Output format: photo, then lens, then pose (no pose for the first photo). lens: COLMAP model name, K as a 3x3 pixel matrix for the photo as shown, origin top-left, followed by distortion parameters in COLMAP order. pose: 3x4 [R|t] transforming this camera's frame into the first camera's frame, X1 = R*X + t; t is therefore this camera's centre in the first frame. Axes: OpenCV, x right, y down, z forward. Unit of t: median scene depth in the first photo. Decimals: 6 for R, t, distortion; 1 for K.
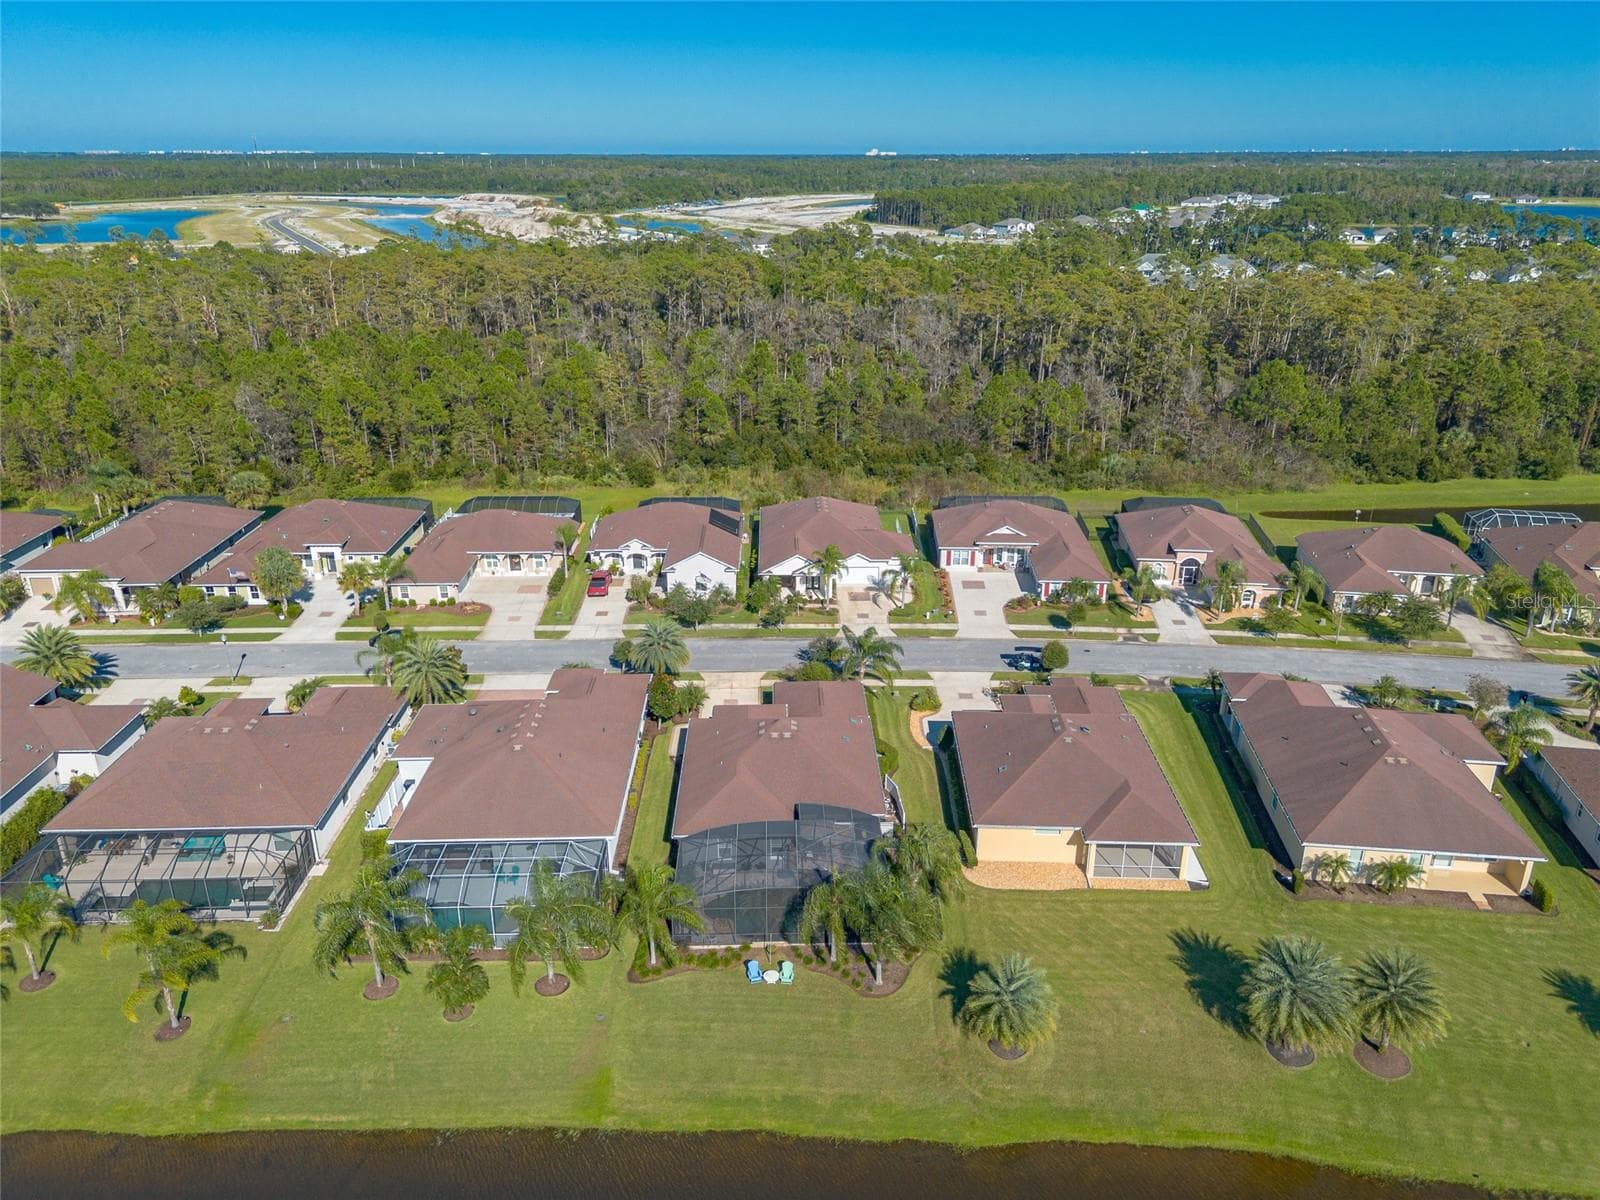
lens RADIAL K [[1147.2, 0, 800.8], [0, 1147.2, 606.6], [0, 0, 1]] dist [0.062815, -0.064576]
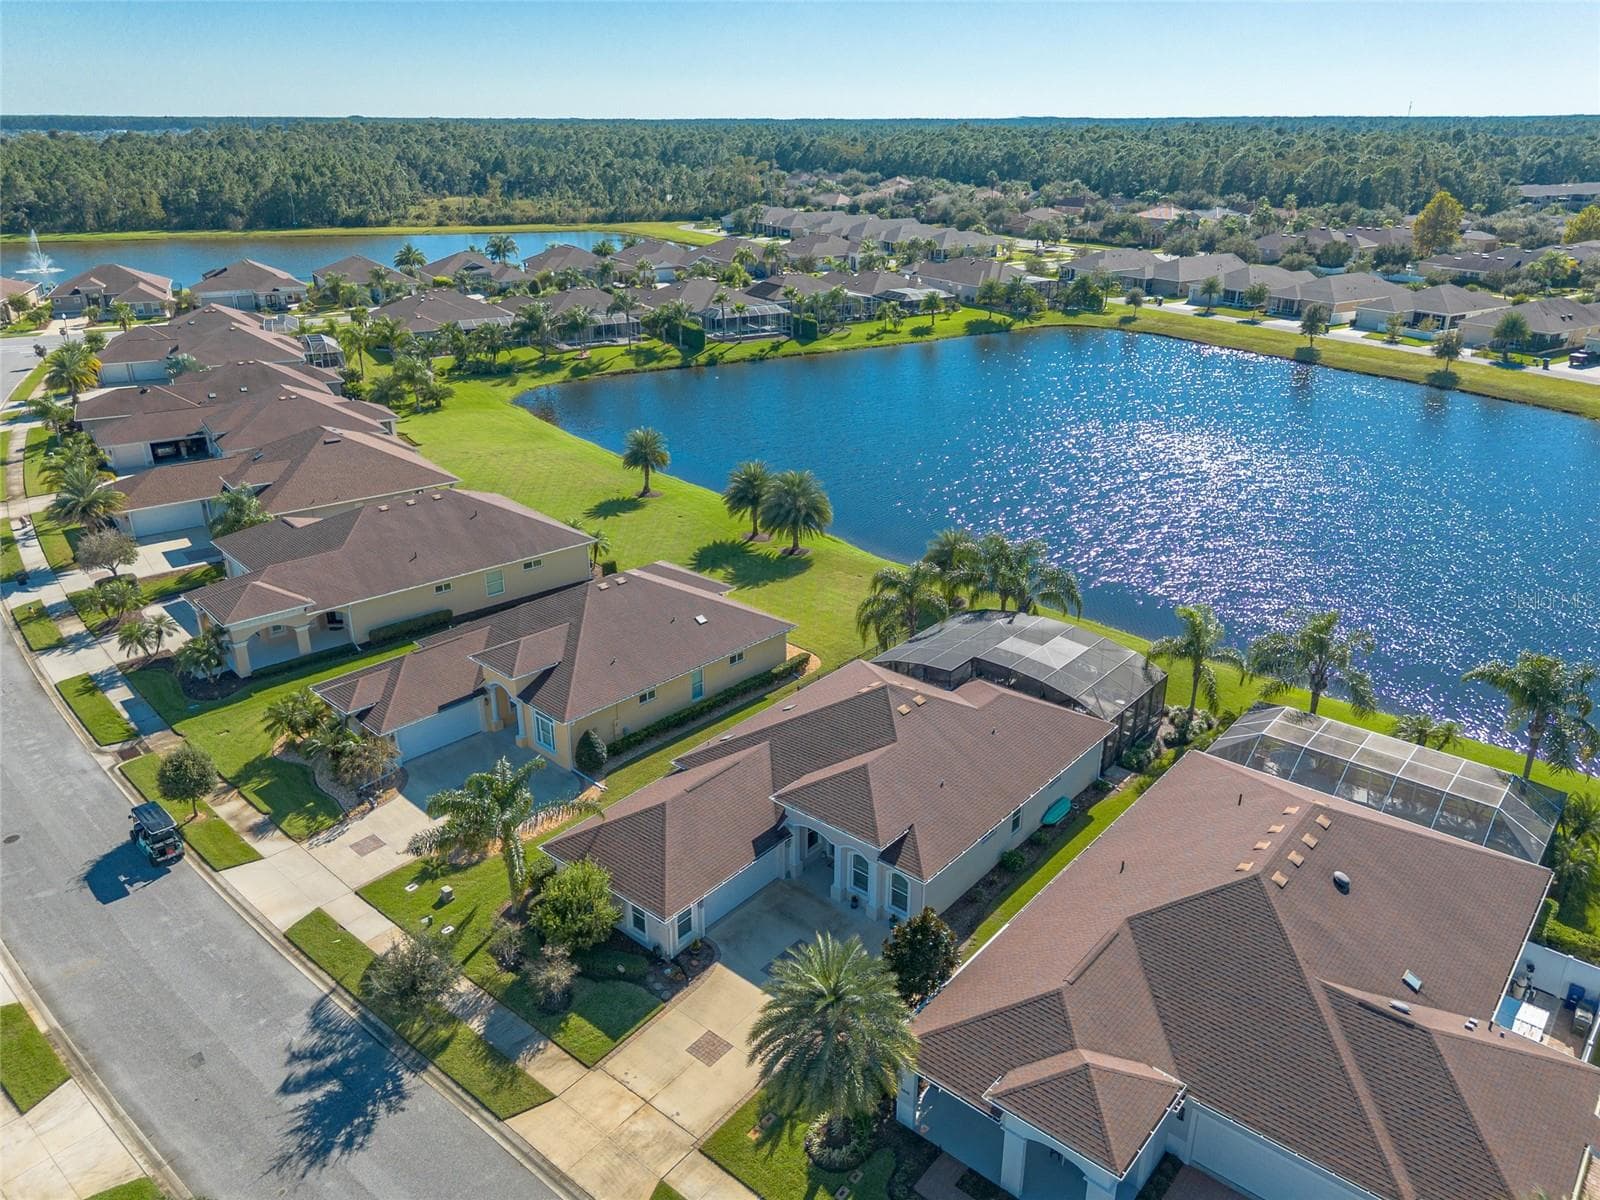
lens RADIAL K [[1147.2, 0, 800.9], [0, 1147.2, 569.4], [0, 0, 1]] dist [0.062815, -0.064576]
pose [[-0.751767, -0.238507, 0.614785, -0.248799], [0.242172, 0.767299, 0.593805, -0.236756], [-0.613351, 0.595287, -0.519070, 0.916110]]
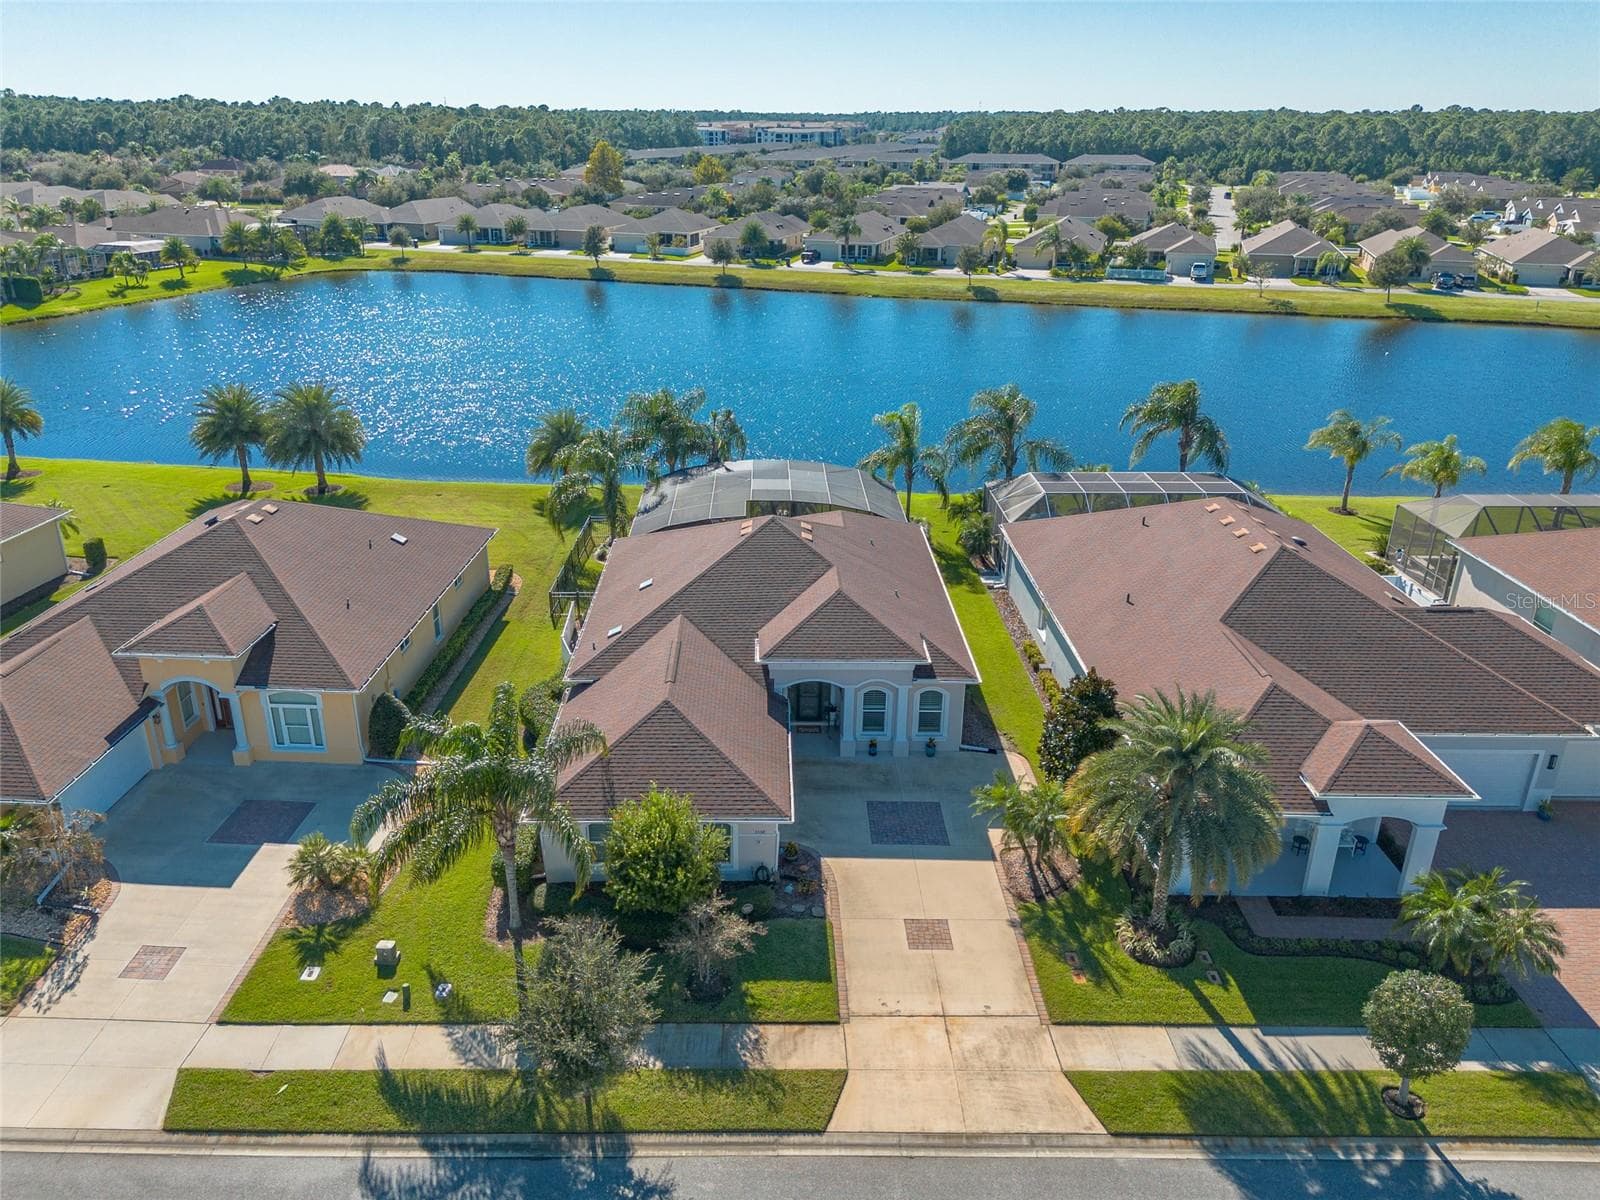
lens RADIAL K [[1147.2, 0, 771.1], [0, 1147.2, 593.0], [0, 0, 1]] dist [0.062815, -0.064576]
pose [[-0.999778, -0.013722, 0.015986, -0.018032], [0.001250, 0.718796, 0.695220, -0.171733], [-0.021030, 0.695086, -0.718619, 0.976466]]
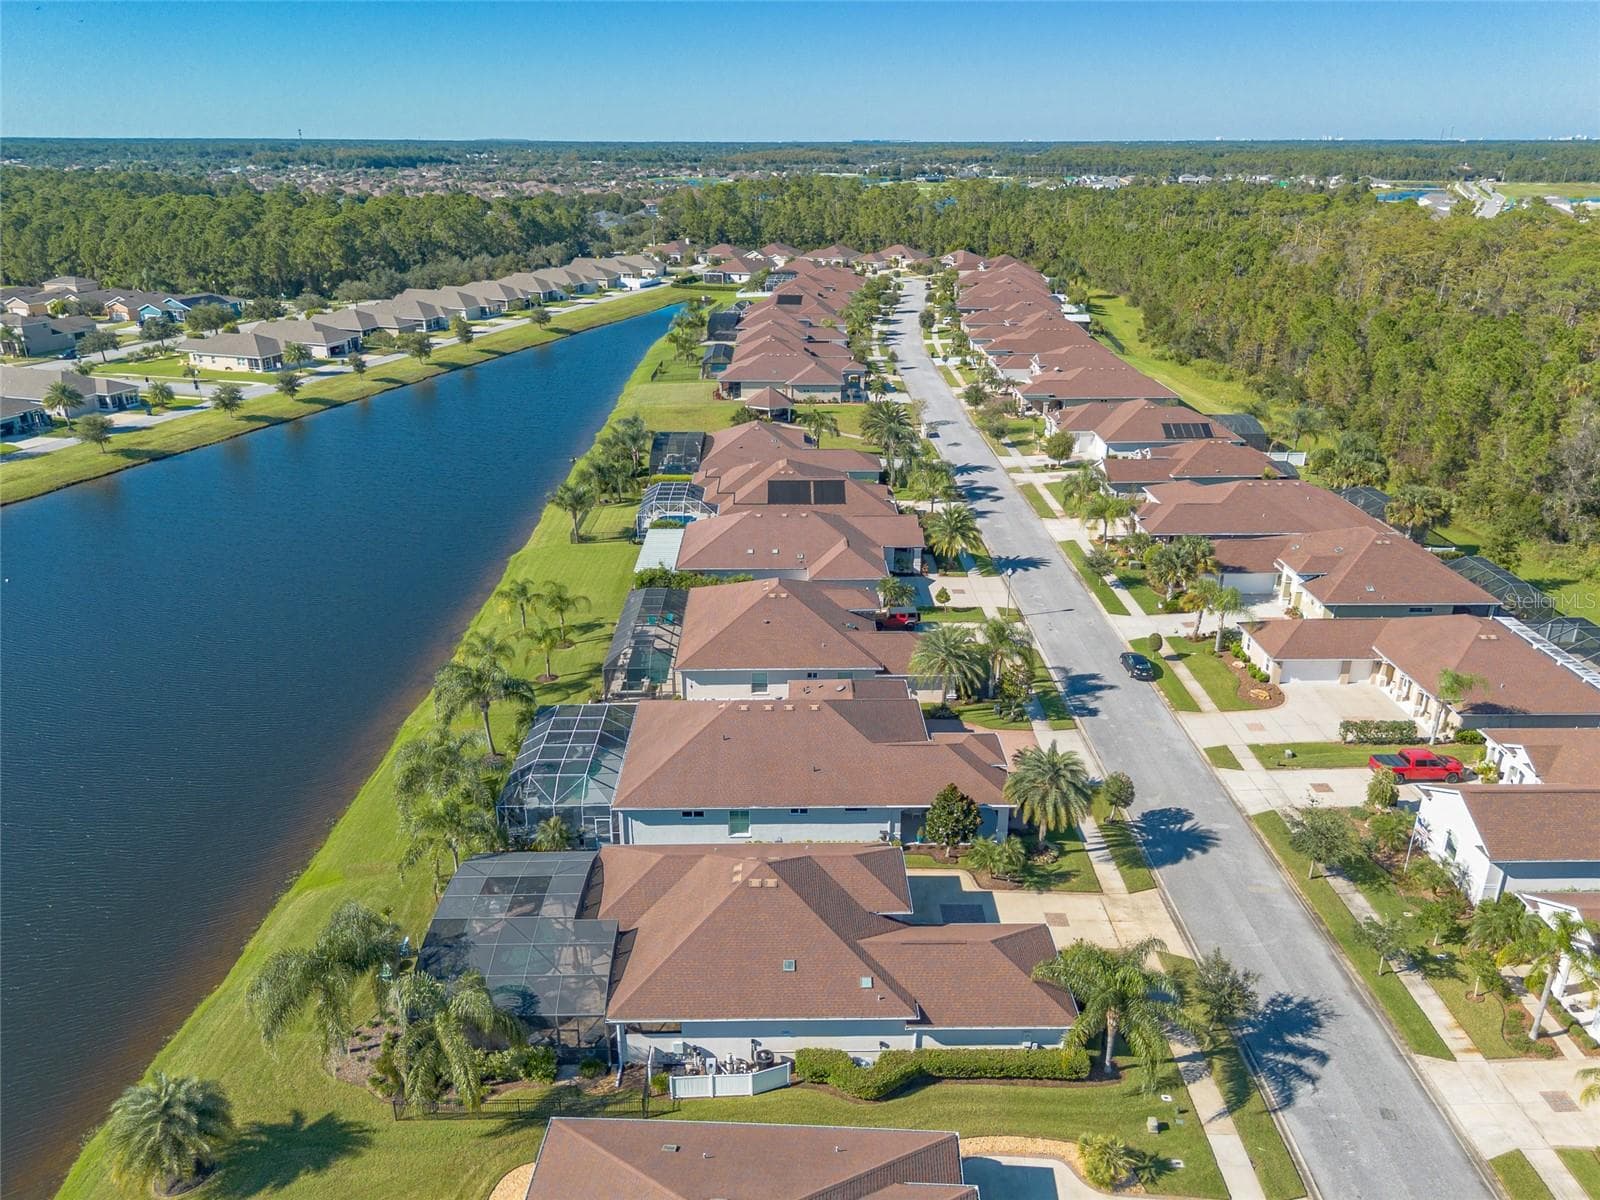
lens RADIAL K [[1147.2, 0, 779.9], [0, 1147.2, 594.2], [0, 0, 1]] dist [0.062815, -0.064576]
pose [[-0.026163, 0.362904, -0.931459, 0.402380], [-0.363733, 0.864453, 0.347015, -0.203108], [0.931136, 0.347882, 0.109383, 0.605405]]
